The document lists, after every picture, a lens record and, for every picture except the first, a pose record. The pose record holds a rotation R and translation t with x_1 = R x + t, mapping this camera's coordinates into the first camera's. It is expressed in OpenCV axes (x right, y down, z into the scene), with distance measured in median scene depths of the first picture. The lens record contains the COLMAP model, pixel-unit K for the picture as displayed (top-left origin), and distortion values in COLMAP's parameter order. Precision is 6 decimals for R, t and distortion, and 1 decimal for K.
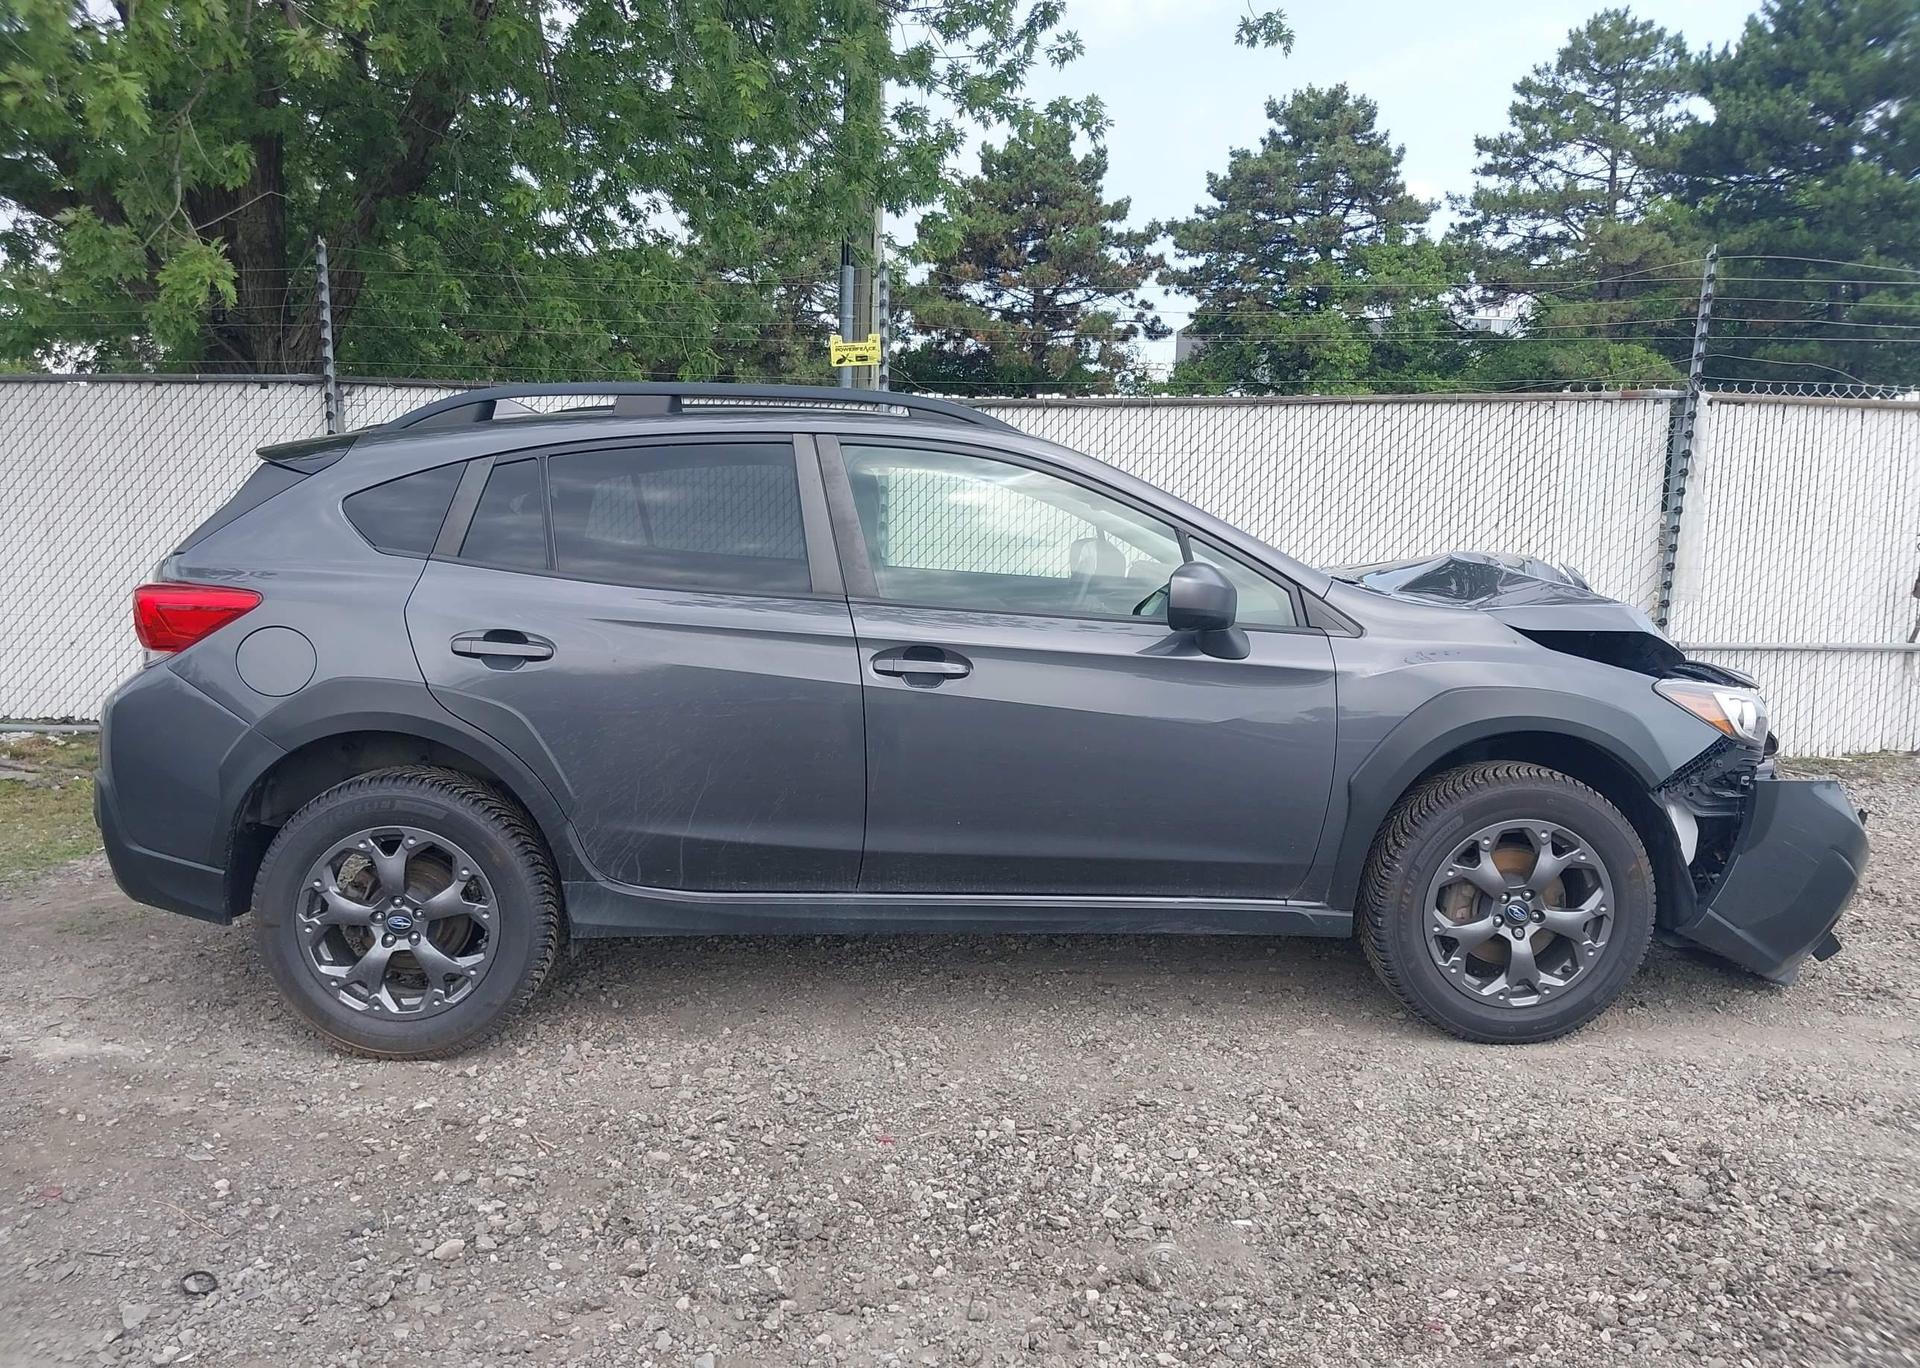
lens RADIAL K [[1517.1, 0, 941.9], [0, 1517.1, 675.6], [0, 0, 1]] dist [0.012615, -0.012656]
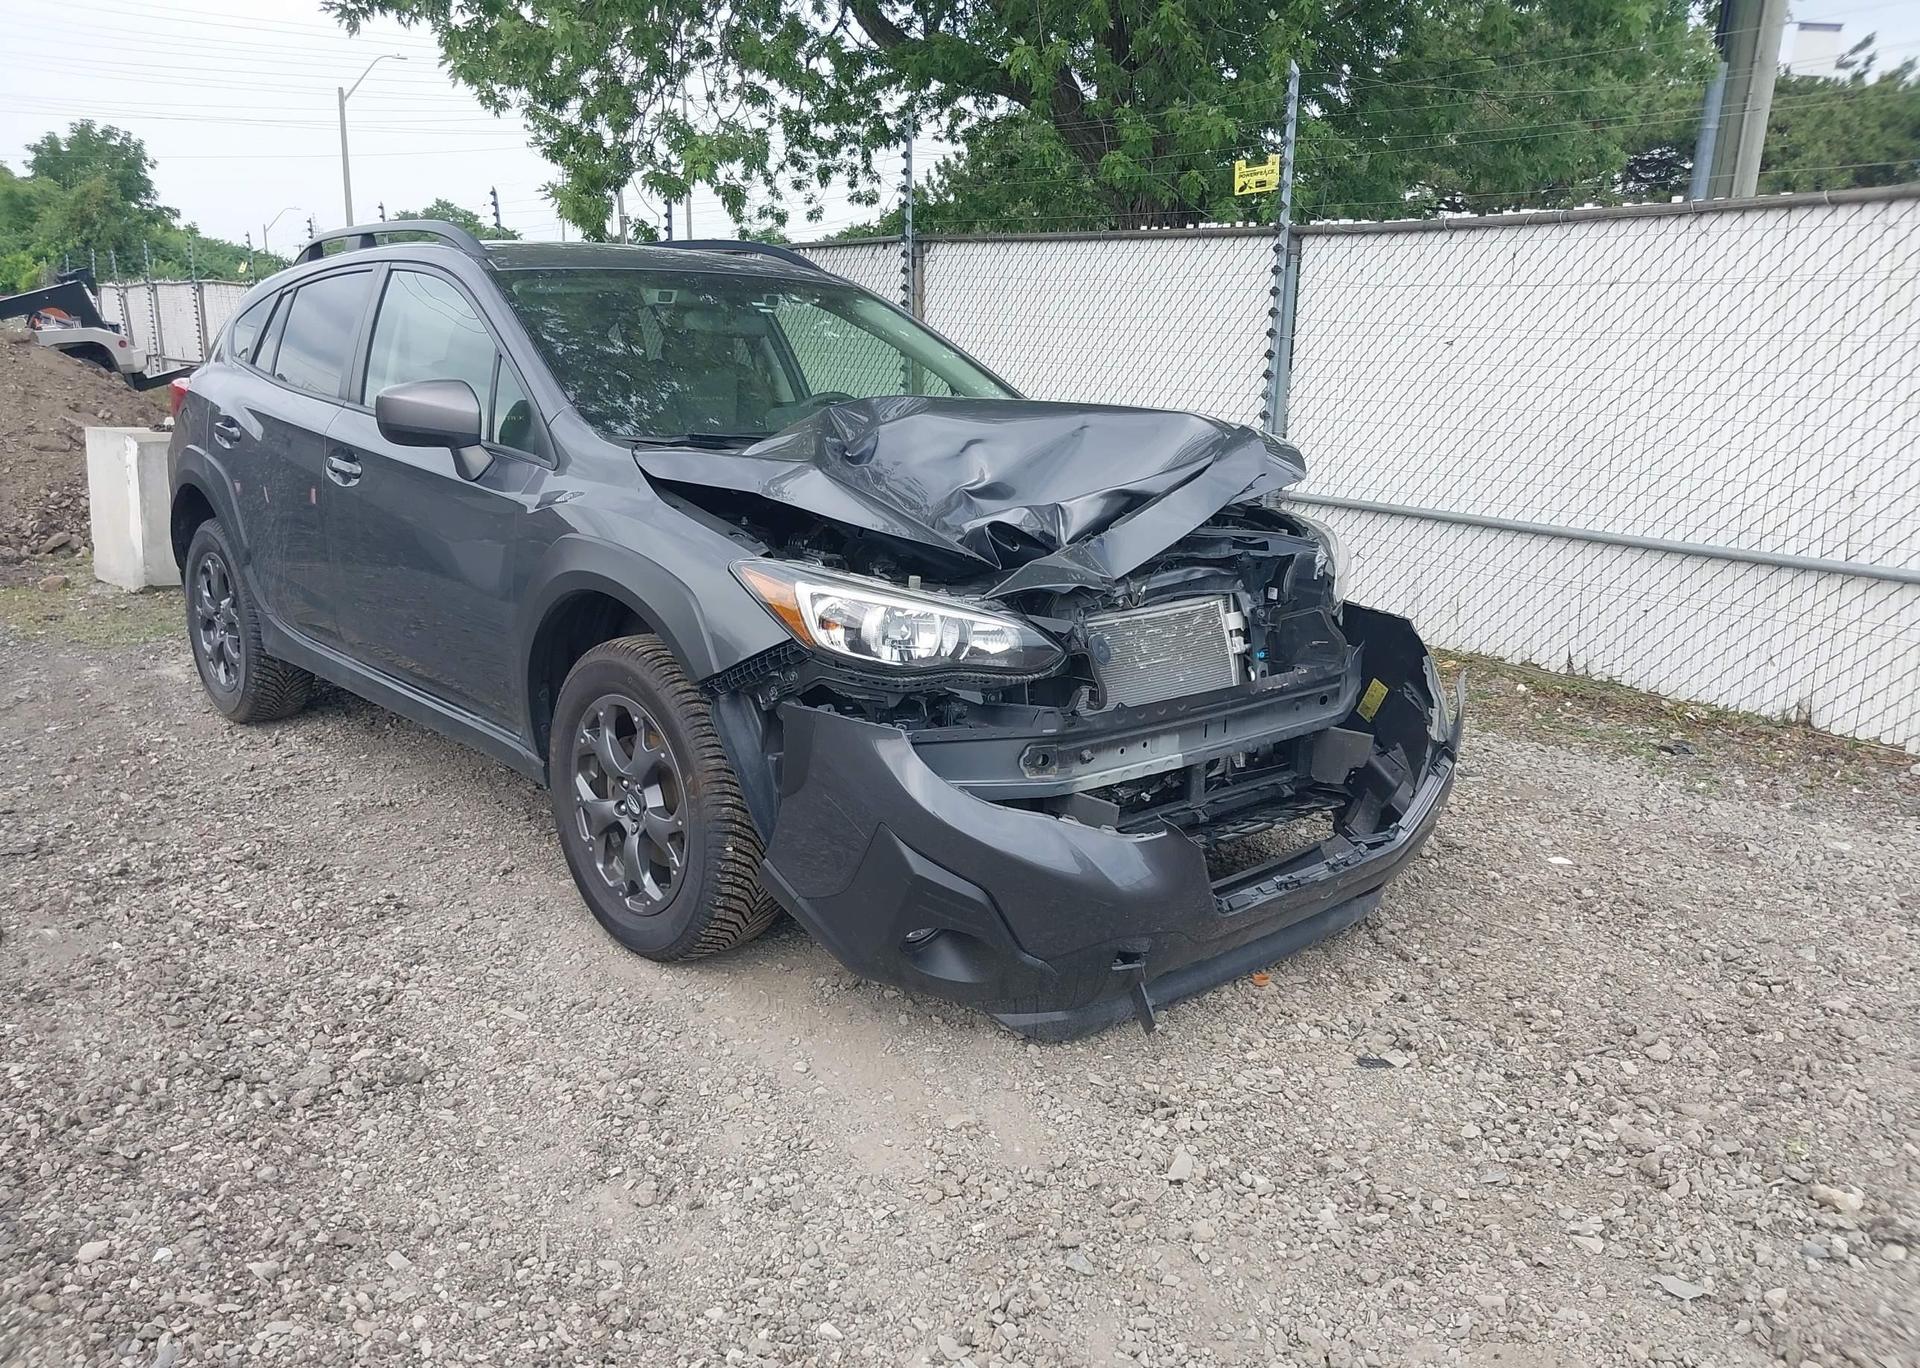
lens RADIAL K [[1517.1, 0, 941.9], [0, 1517.1, 675.6], [0, 0, 1]] dist [0.012615, -0.012656]
pose [[0.643262, 0.172952, -0.745857, 0.968164], [-0.106714, 0.984897, 0.136346, -0.046253], [0.758173, -0.008113, 0.652003, 0.485618]]
